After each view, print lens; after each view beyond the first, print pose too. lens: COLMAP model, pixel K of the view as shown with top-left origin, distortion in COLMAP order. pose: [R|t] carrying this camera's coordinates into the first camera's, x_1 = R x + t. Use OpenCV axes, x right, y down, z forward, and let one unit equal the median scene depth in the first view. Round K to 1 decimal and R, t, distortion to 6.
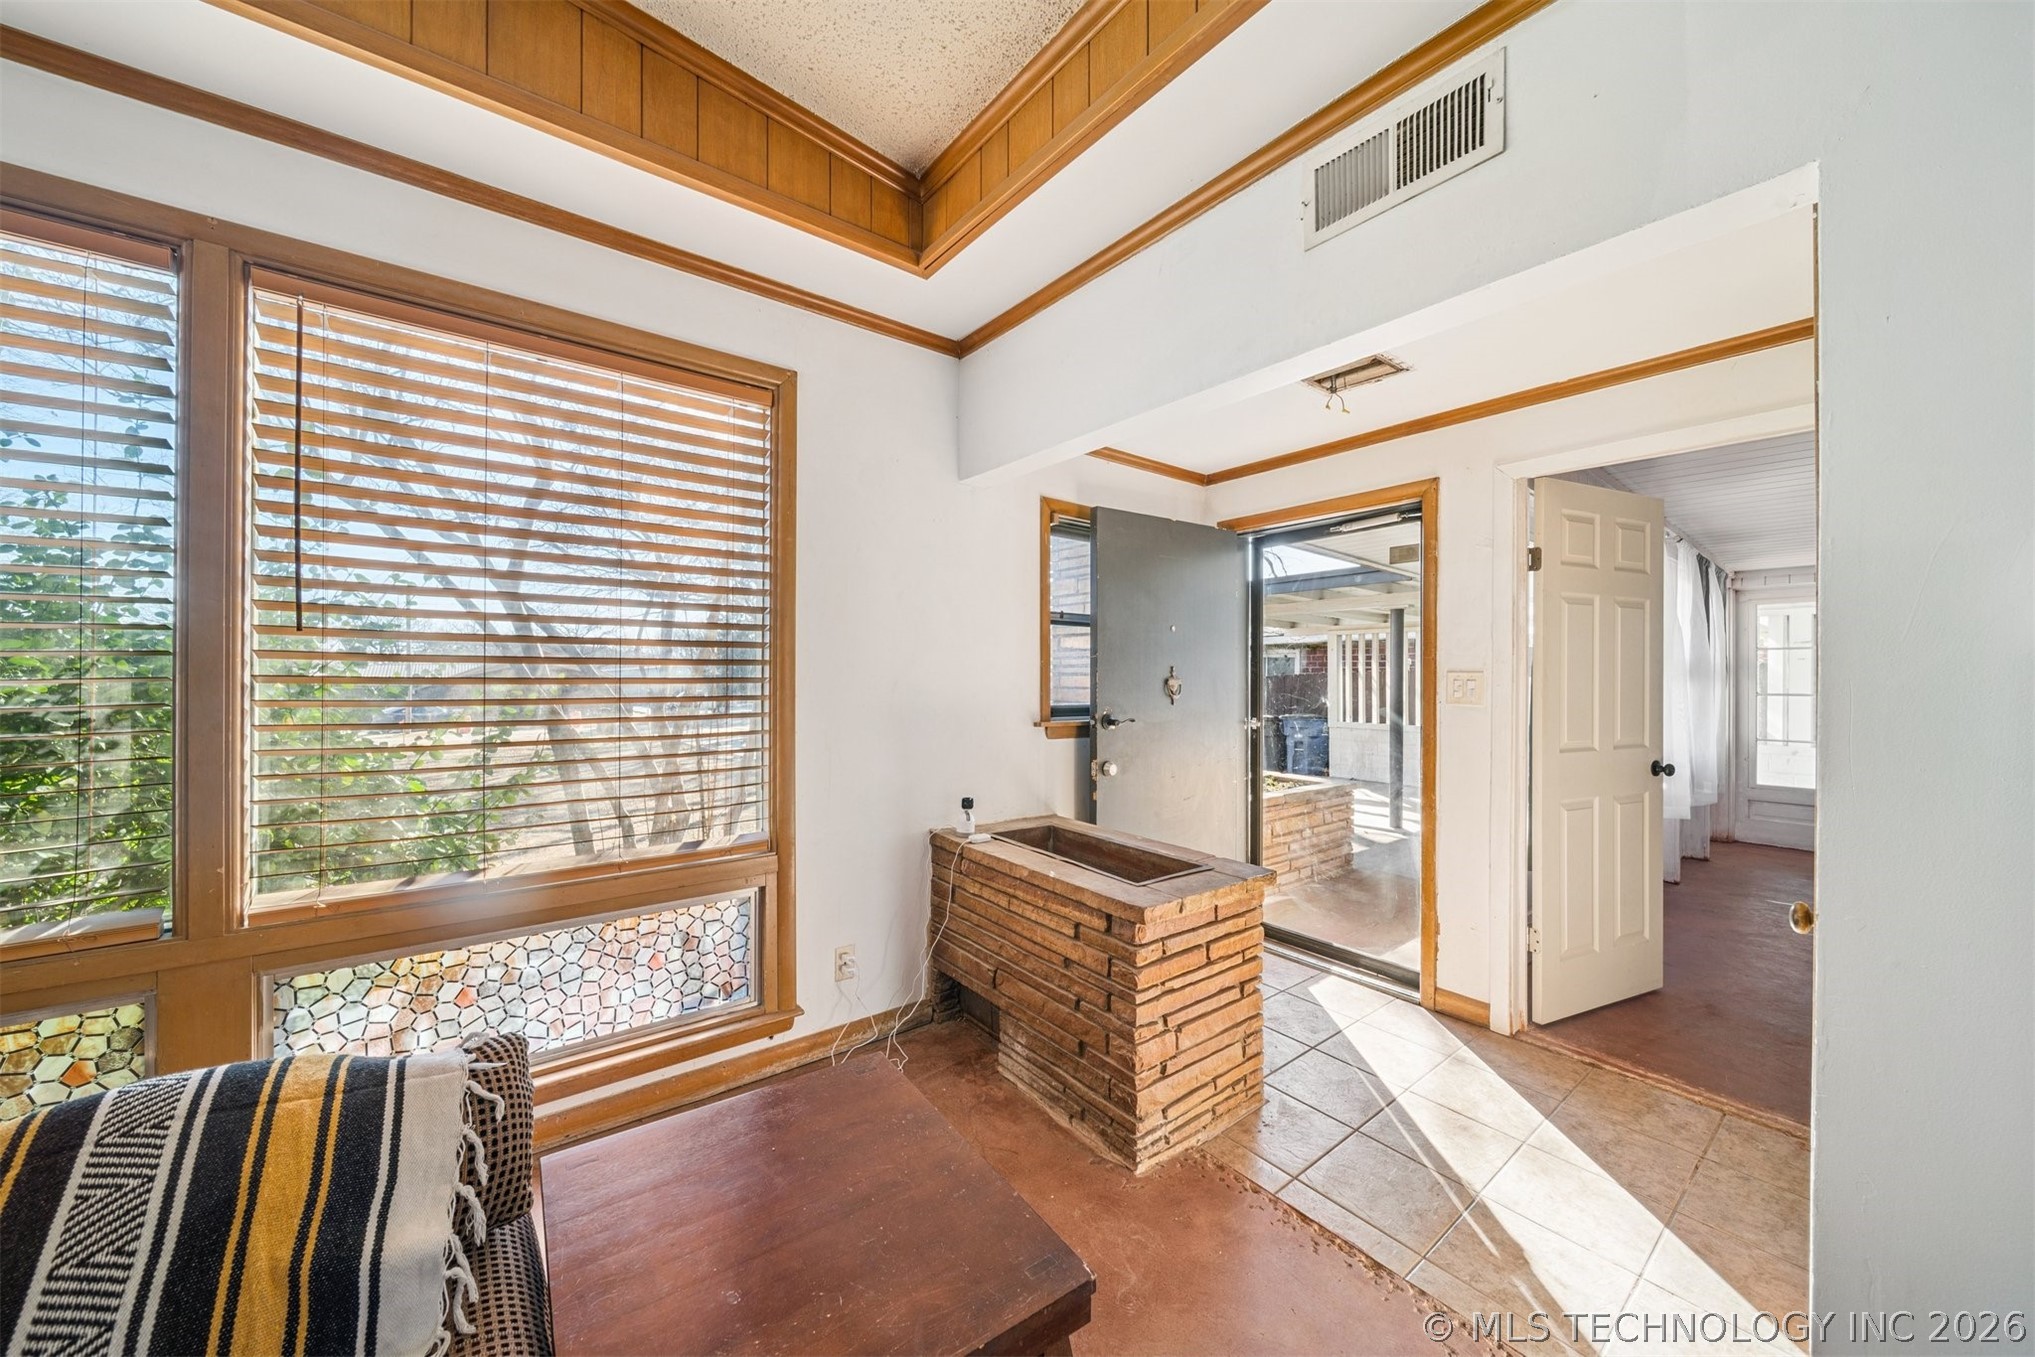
lens RADIAL K [[722.4, 0, 1011.0], [0, 722.4, 675.9], [0, 0, 1]] dist [0.001412, -0.000017]
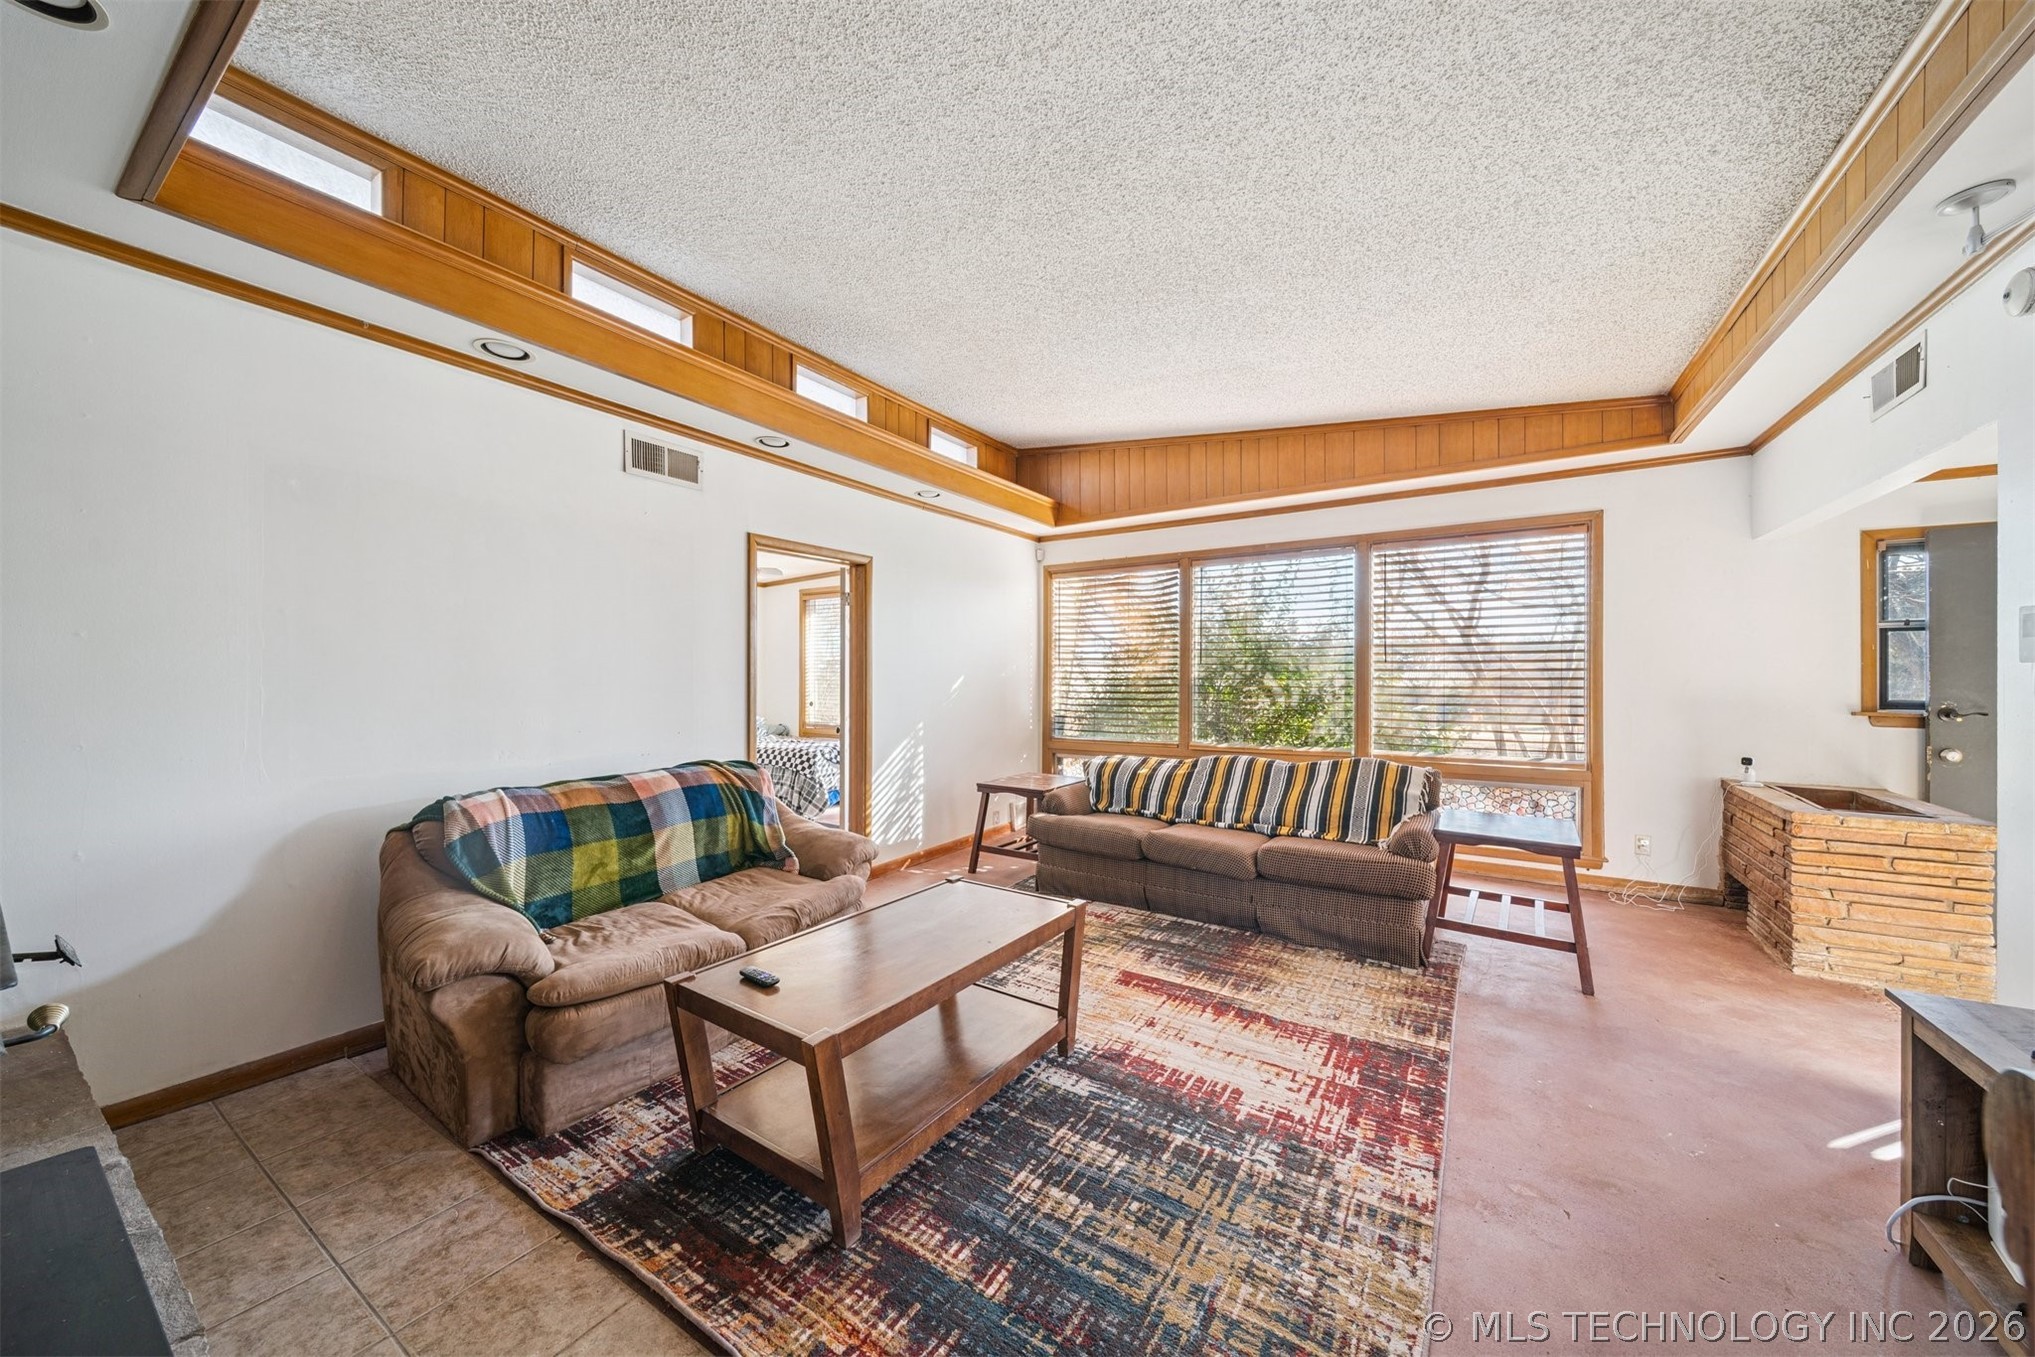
lens RADIAL K [[711.5, 0, 1015.8], [0, 711.5, 682.2], [0, 0, 1]] dist [-0.003080, -0.000293]
pose [[0.335022, 0.000471, -0.942210, 0.893407], [0.006263, 0.999977, 0.002727, -0.000316], [0.942189, -0.006815, 0.335011, -0.997706]]
